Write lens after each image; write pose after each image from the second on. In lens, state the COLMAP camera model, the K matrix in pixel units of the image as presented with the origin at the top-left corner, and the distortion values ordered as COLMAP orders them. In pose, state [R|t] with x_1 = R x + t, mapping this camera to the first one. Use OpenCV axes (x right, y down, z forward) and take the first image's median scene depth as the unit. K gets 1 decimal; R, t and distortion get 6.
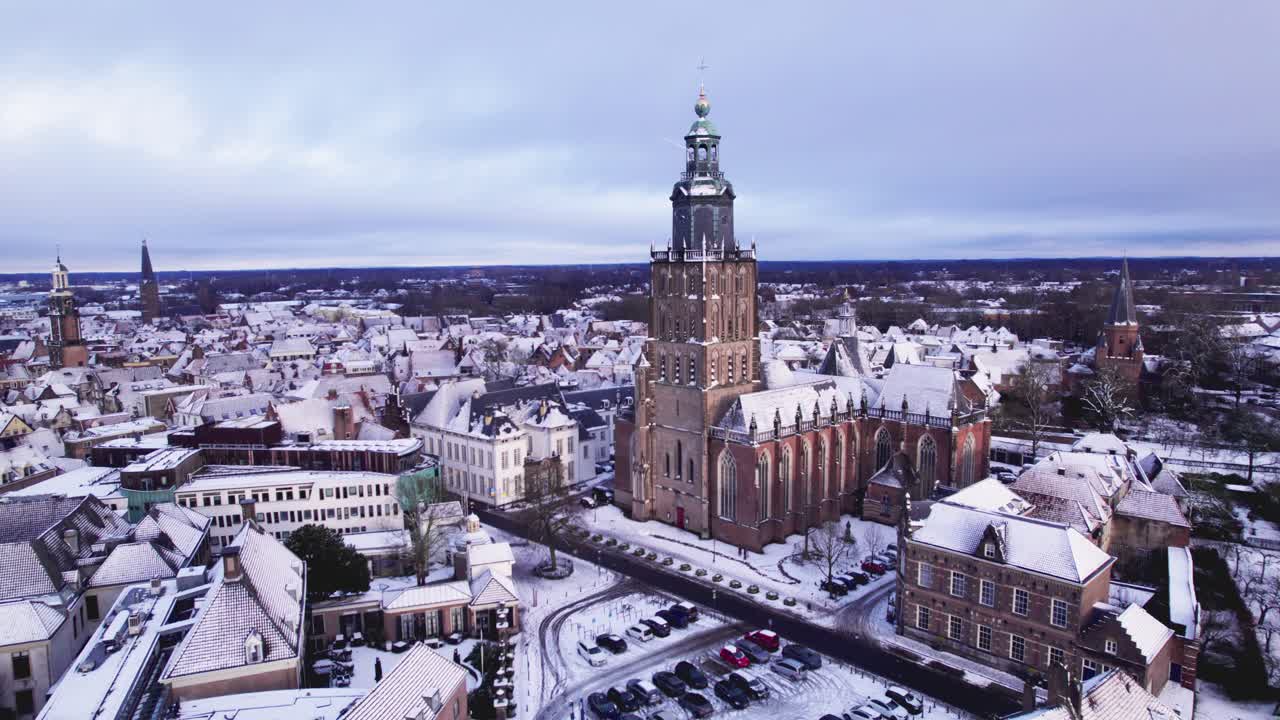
lens RADIAL K [[817.9, 0, 640.0], [0, 817.9, 360.0], [0, 0, 1]] dist [-0.086111, 0.083220]
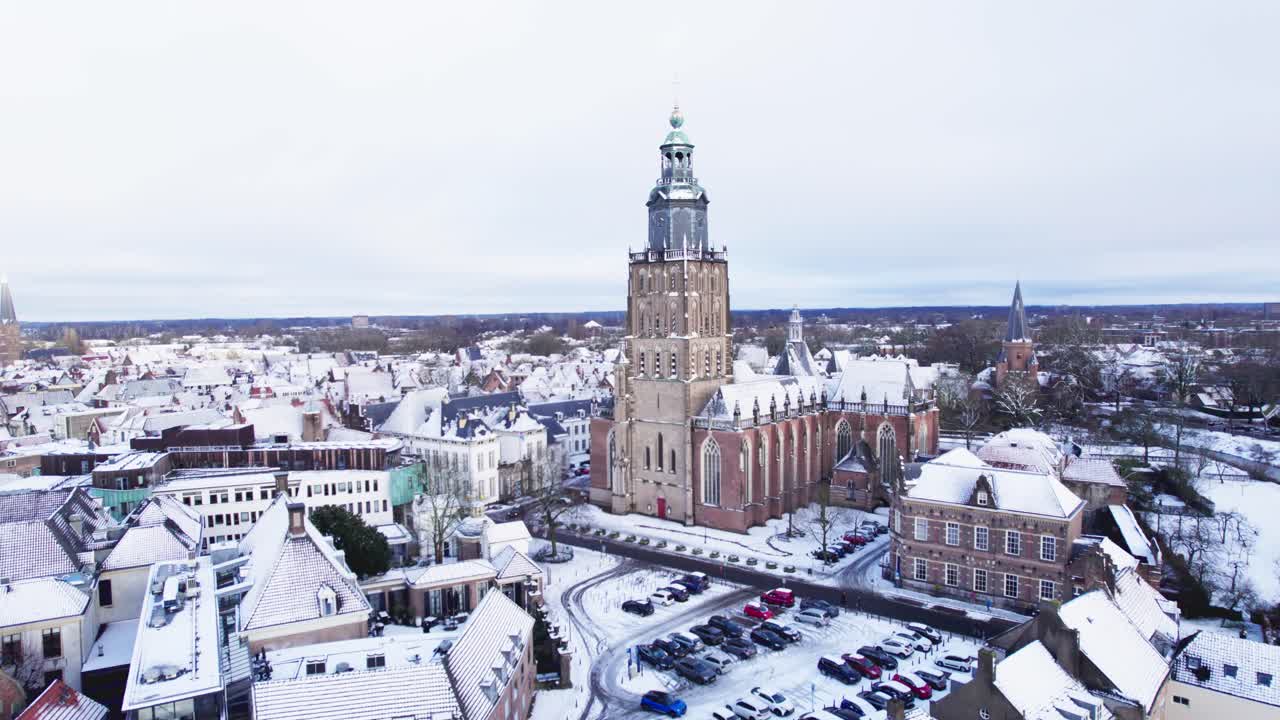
lens RADIAL K [[817.9, 0, 640.0], [0, 817.9, 360.0], [0, 0, 1]] dist [-0.086111, 0.083220]
pose [[0.989741, -0.010231, 0.142508, -0.129698], [0.019021, 0.997989, -0.060458, 0.070910], [-0.141603, 0.062549, 0.987945, -0.030685]]
